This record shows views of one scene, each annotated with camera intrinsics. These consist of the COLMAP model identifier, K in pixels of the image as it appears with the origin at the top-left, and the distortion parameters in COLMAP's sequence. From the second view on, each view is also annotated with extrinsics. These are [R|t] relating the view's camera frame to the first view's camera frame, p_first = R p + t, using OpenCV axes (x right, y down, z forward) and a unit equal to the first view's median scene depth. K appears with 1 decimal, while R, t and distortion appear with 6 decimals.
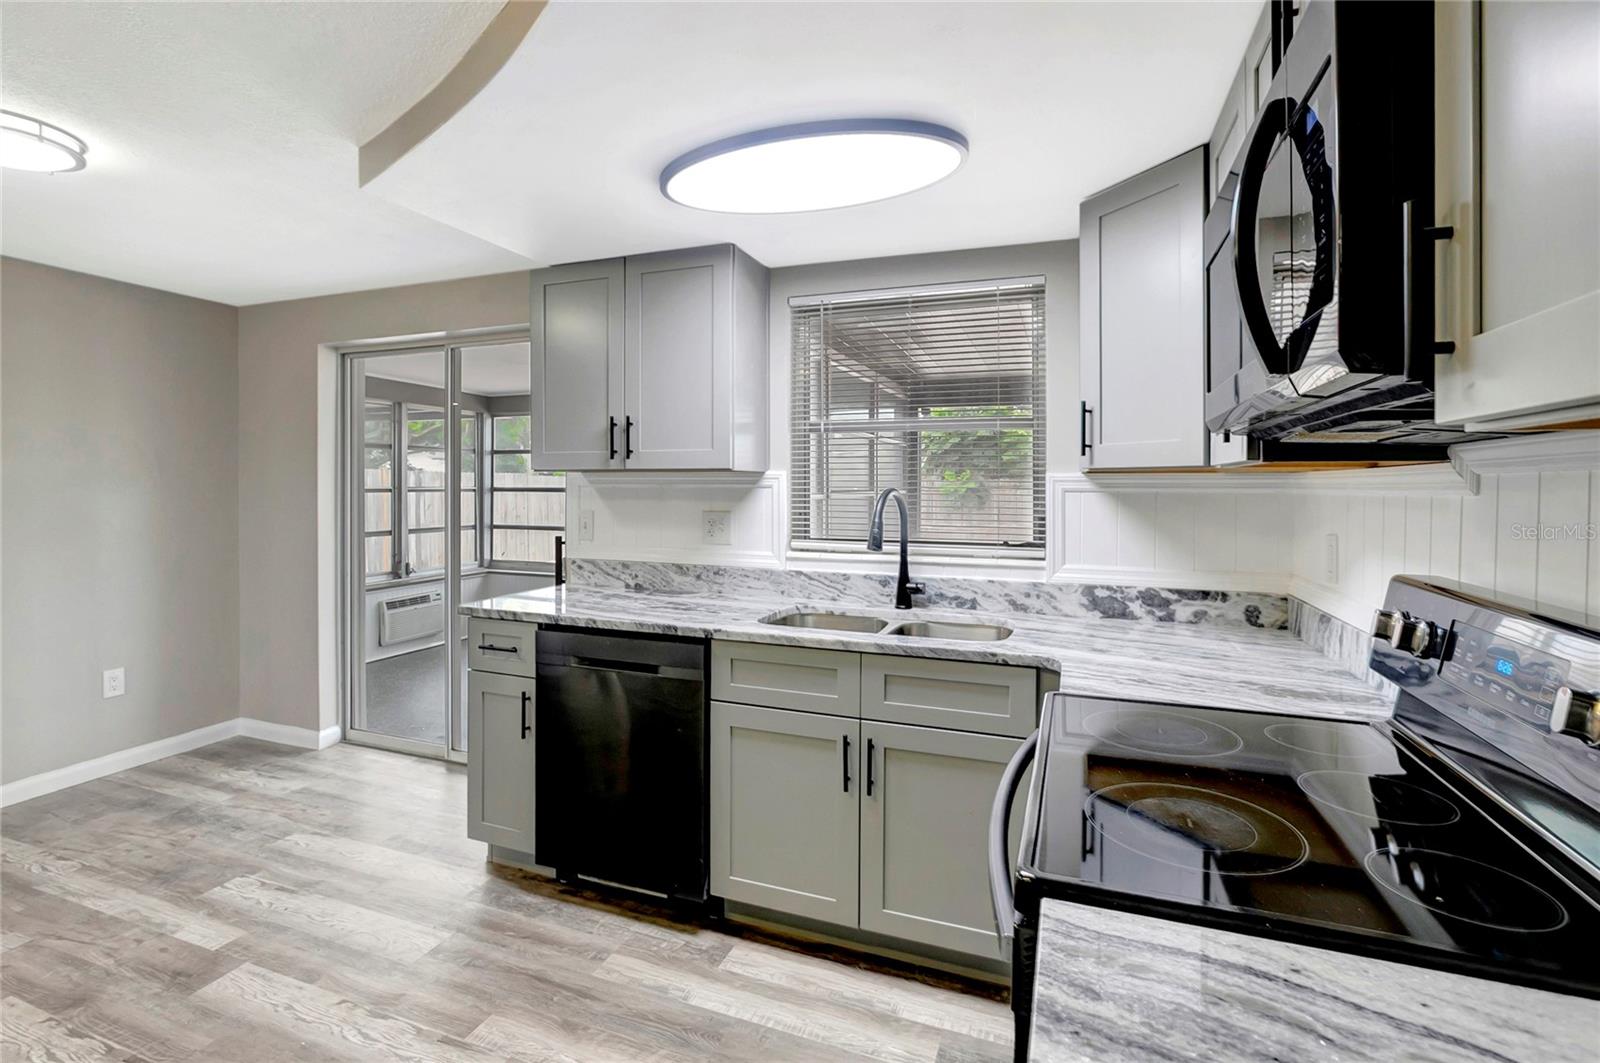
lens RADIAL K [[742.8, 0, 789.7], [0, 742.8, 492.5], [0, 0, 1]] dist [-0.016282, 0.009301]
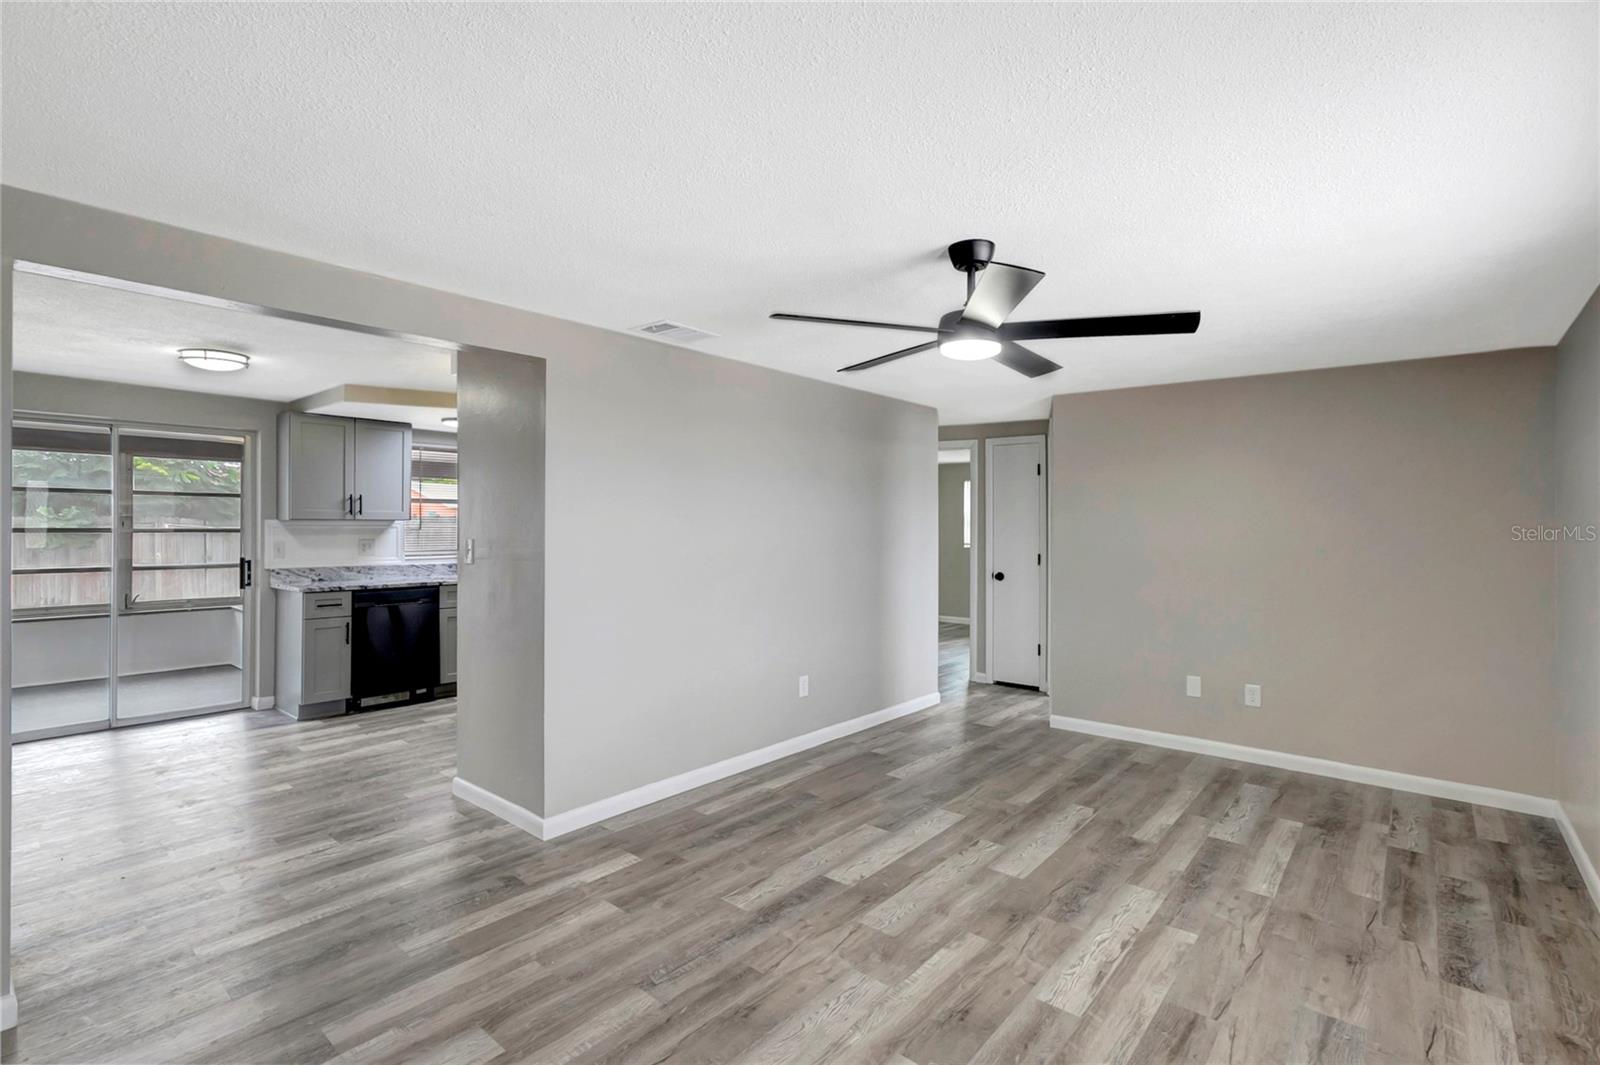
lens RADIAL K [[738.7, 0, 751.9], [0, 738.7, 532.2], [0, 0, 1]] dist [0.021302, 0.000272]
pose [[0.365000, -0.009598, 0.930958, -1.704371], [0.005258, 0.999952, 0.008248, -0.006223], [-0.930993, 0.001884, 0.365033, -0.783057]]
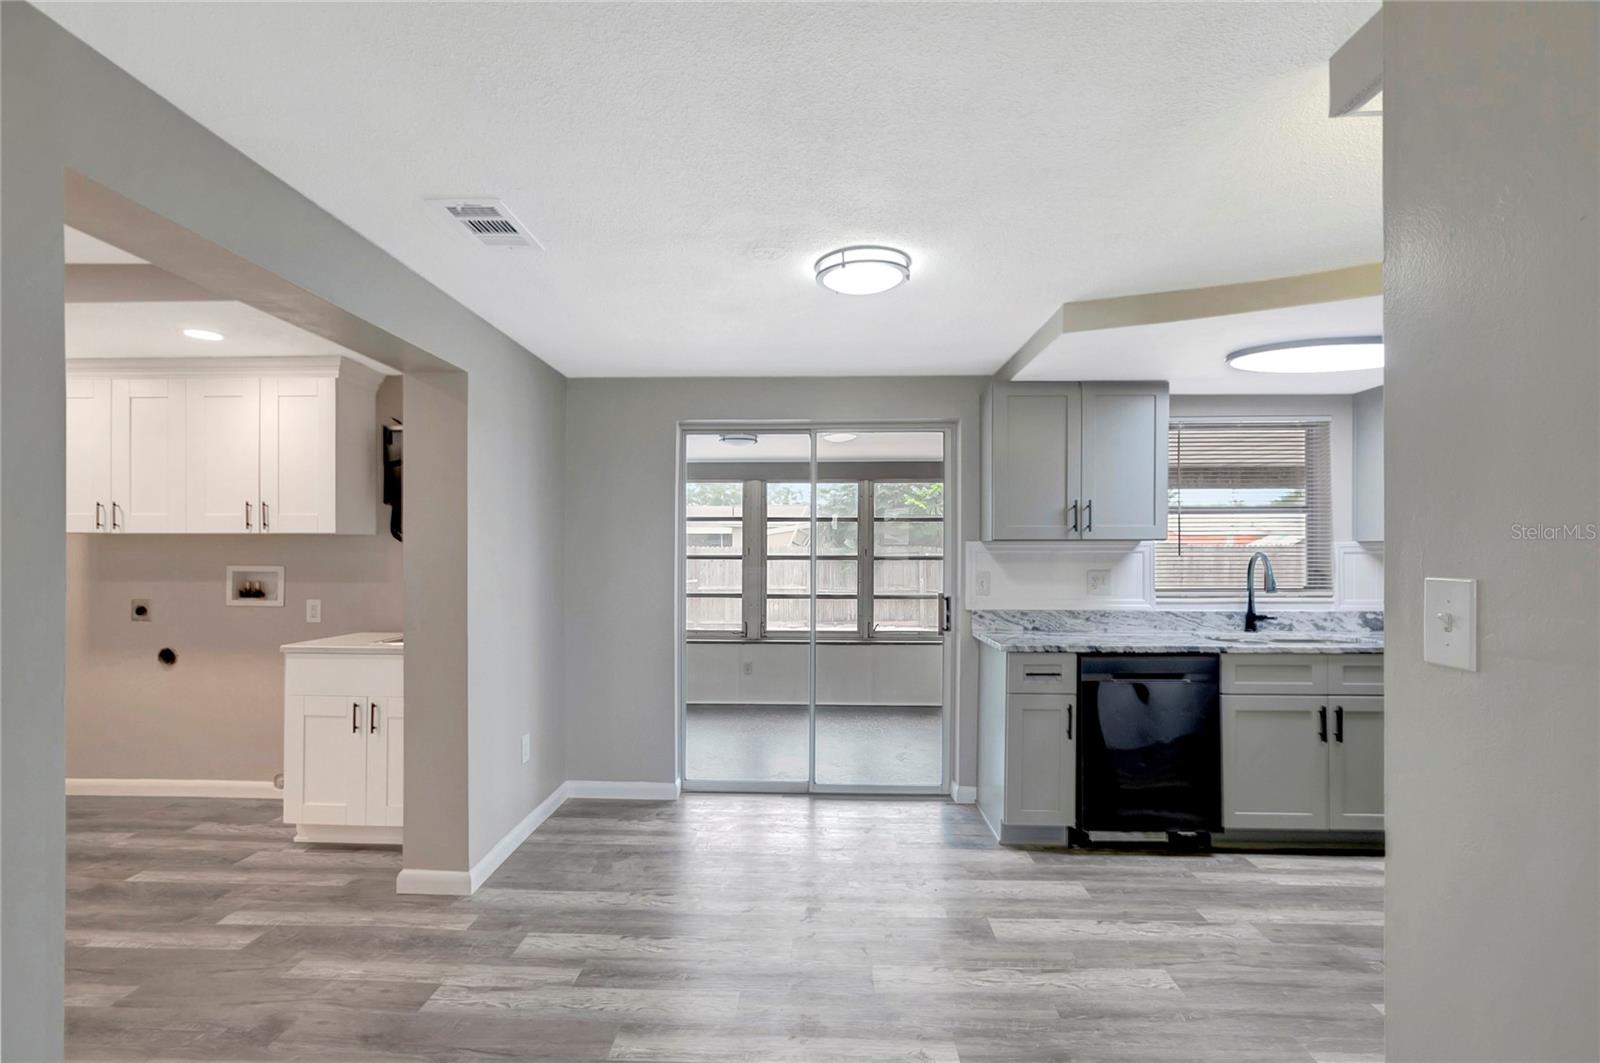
lens RADIAL K [[734.1, 0, 794.4], [0, 734.1, 552.3], [0, 0, 1]] dist [-0.038457, 0.028902]
pose [[0.947212, -0.003985, 0.320582, -1.096355], [0.007476, 0.999925, -0.009660, 0.001899], [-0.320520, 0.011547, 0.947171, -0.082870]]
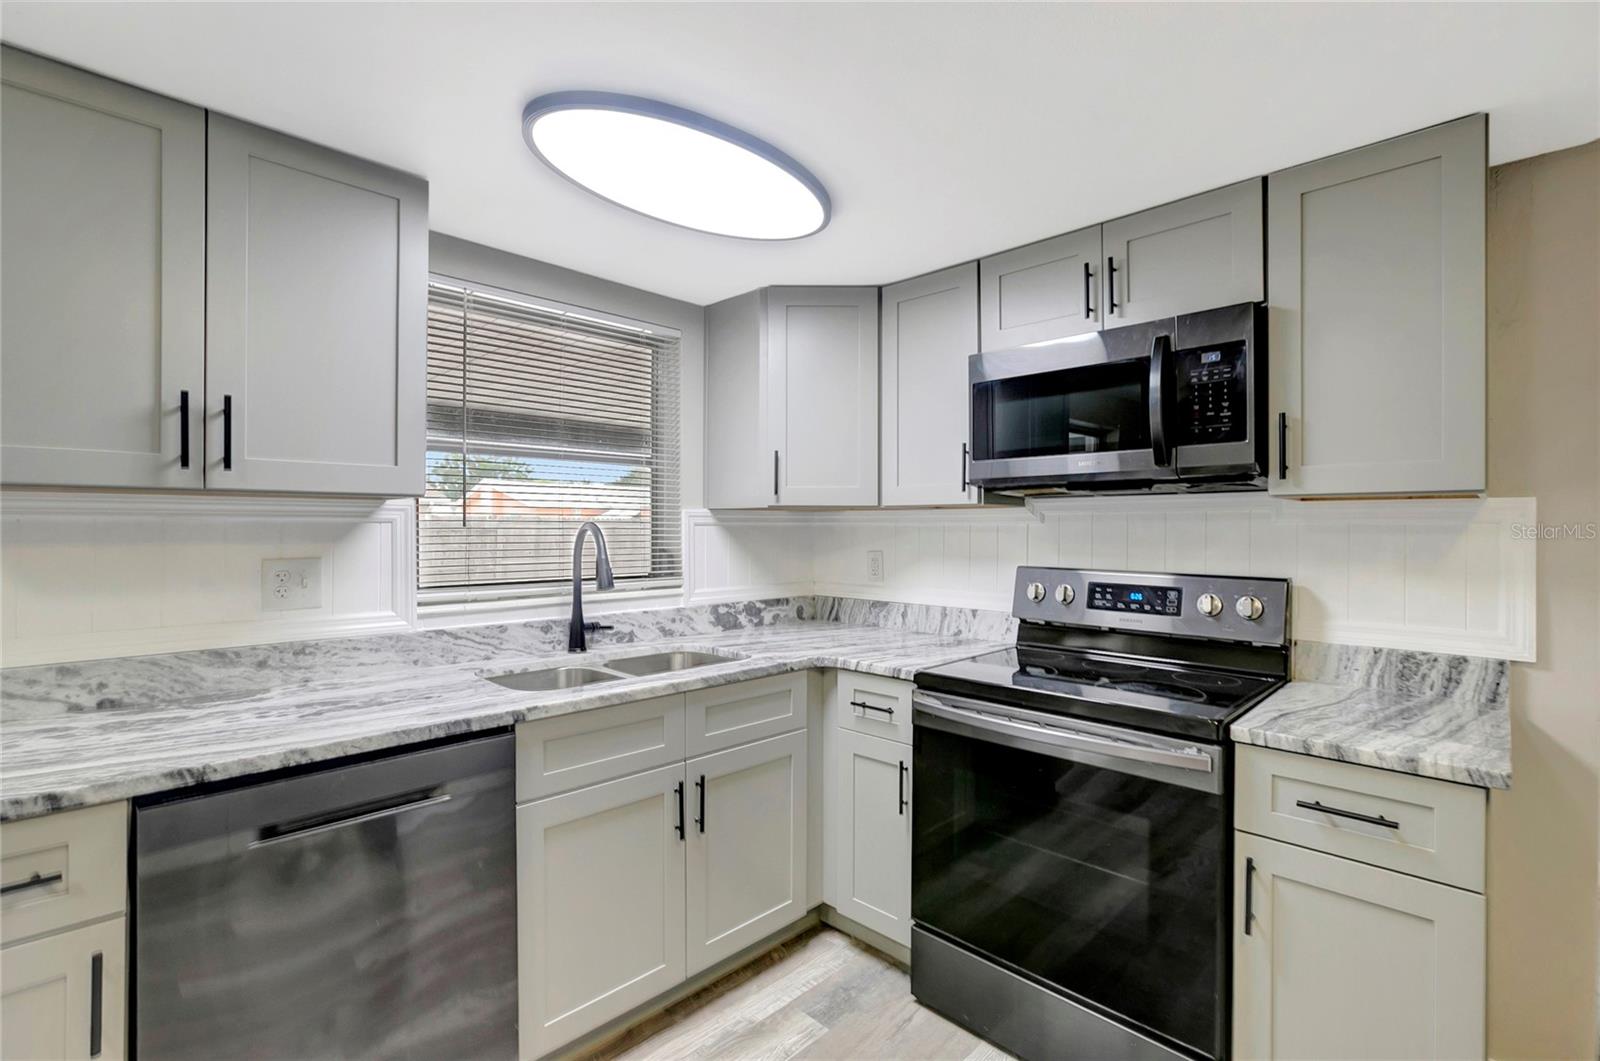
lens RADIAL K [[732.1, 0, 798.5], [0, 732.1, 525.5], [0, 0, 1]] dist [-0.026451, 0.014824]
pose [[0.399432, -0.001735, 0.916761, -0.526032], [0.009359, 0.999954, -0.002186, 0.002630], [-0.916715, 0.009453, 0.399430, 0.356462]]
